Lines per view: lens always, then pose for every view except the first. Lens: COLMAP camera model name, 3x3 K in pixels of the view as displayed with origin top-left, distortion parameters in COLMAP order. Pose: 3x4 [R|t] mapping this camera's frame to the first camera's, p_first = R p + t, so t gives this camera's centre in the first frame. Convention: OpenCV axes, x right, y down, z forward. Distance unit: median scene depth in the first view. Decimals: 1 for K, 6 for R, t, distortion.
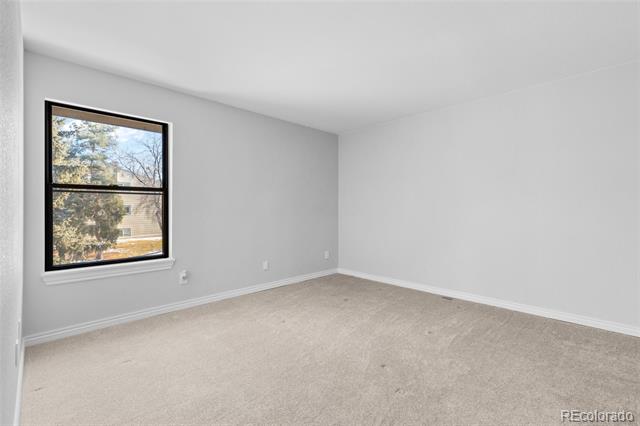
lens RADIAL K [[286.6, 0, 319.7], [0, 286.6, 209.9], [0, 0, 1]] dist [0.001114, 0.000026]
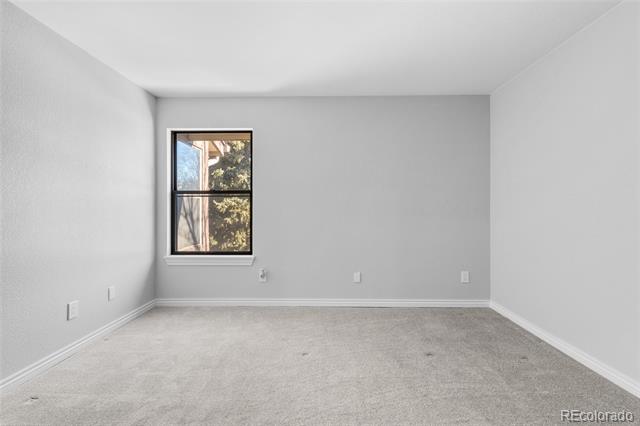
lens RADIAL K [[286.6, 0, 319.7], [0, 286.6, 209.9], [0, 0, 1]] dist [0.001114, 0.000026]
pose [[0.699056, 0.004859, -0.715051, 0.413641], [-0.000706, 0.999981, 0.006105, -0.008754], [0.715067, -0.003763, 0.699046, 0.427706]]
